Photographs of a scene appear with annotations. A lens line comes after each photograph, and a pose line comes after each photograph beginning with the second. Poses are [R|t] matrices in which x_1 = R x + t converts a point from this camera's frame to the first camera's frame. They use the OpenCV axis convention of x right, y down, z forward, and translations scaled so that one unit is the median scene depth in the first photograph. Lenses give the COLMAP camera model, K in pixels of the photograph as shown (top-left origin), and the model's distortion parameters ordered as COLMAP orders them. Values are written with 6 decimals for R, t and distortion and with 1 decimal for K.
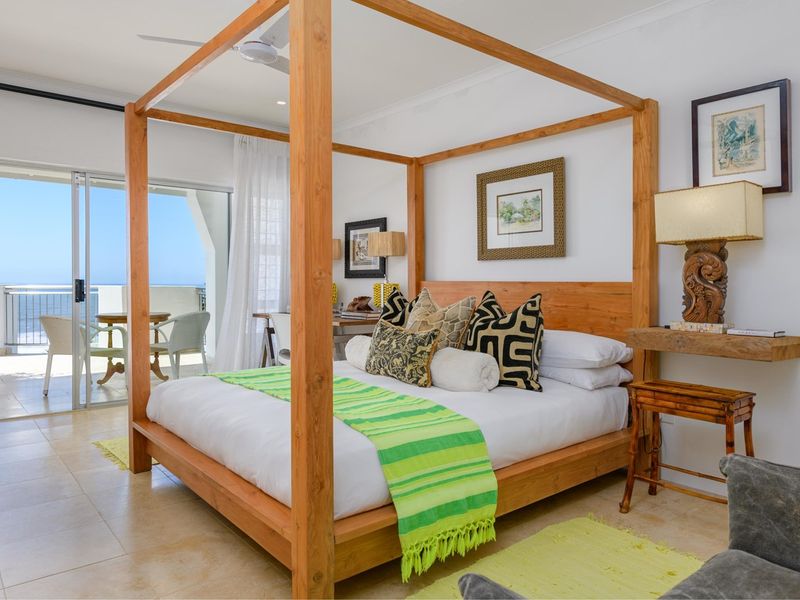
lens RADIAL K [[529.2, 0, 400.0], [0, 529.2, 300.0], [0, 0, 1]] dist [-0.003931, -0.004060]
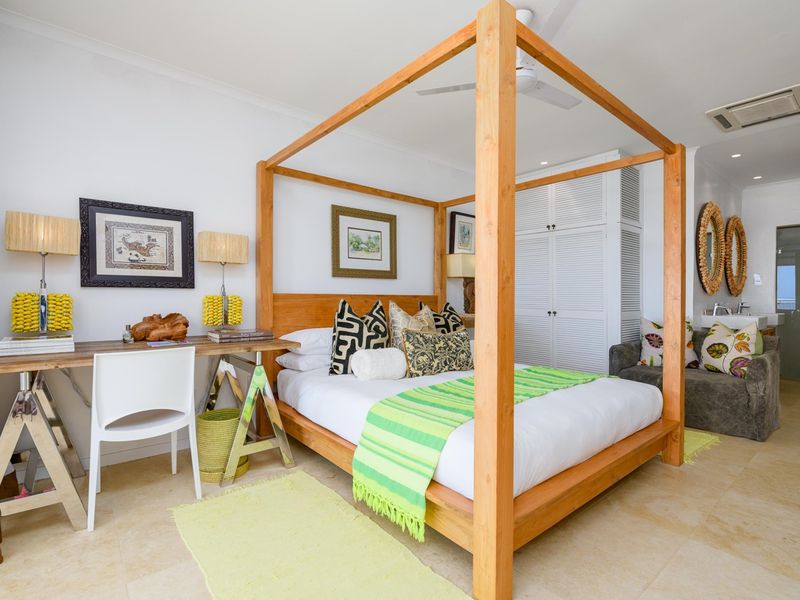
lens RADIAL K [[377.5, 0, 400.0], [0, 377.5, 300.0], [0, 0, 1]] dist [-0.001380, -0.000459]
pose [[0.058904, -0.002398, 0.998261, -0.745404], [0.034869, 0.999392, 0.000343, -0.018779], [-0.997654, 0.034788, 0.058952, 0.862639]]
